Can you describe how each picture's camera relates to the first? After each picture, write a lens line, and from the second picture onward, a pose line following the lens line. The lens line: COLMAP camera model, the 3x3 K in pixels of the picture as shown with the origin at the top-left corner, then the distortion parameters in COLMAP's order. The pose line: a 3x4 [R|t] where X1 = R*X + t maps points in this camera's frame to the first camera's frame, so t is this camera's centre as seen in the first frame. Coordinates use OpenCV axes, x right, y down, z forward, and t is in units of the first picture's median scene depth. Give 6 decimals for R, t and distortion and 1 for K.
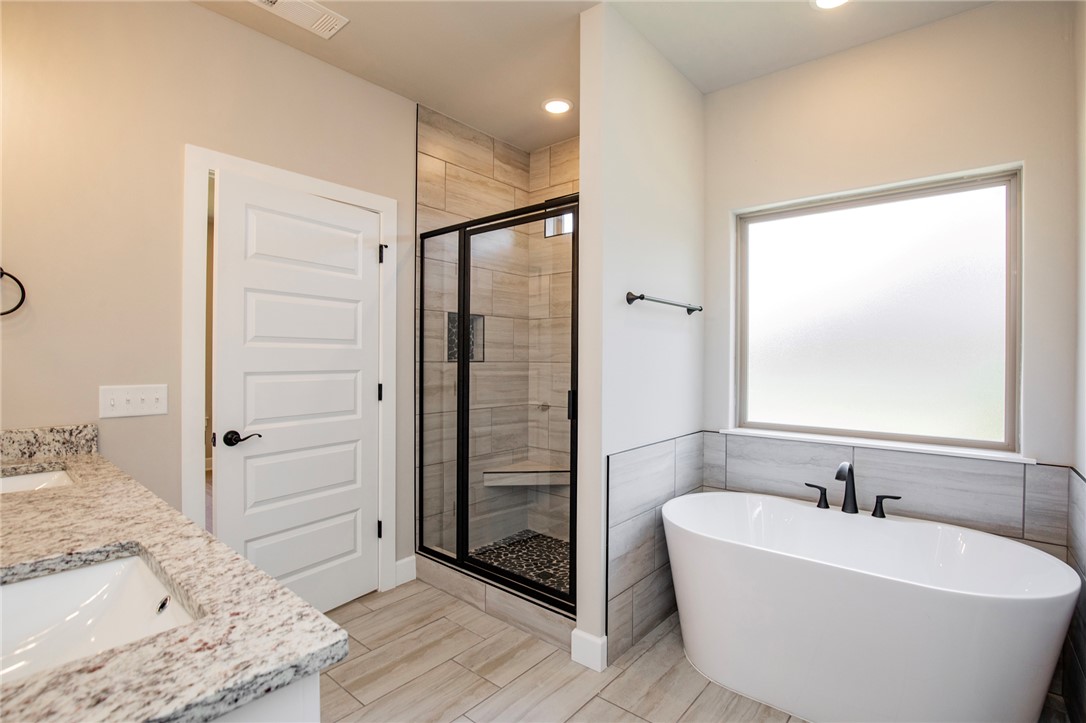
lens RADIAL K [[503.9, 0, 549.4], [0, 503.9, 366.0], [0, 0, 1]] dist [-0.003100, 0.001201]
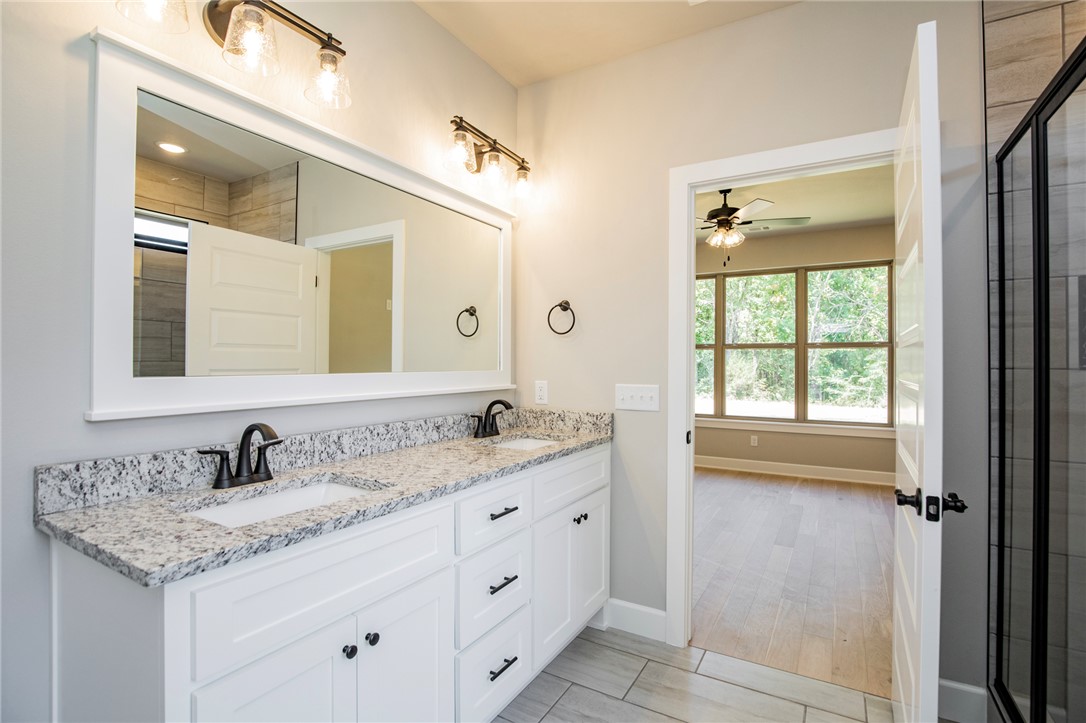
lens RADIAL K [[503.9, 0, 550.6], [0, 503.9, 353.8], [0, 0, 1]] dist [-0.003100, 0.001201]
pose [[0.175826, -0.018985, -0.984238, 0.382852], [-0.012355, 0.999693, -0.021490, -0.010236], [0.984344, 0.015939, 0.175537, 0.609412]]
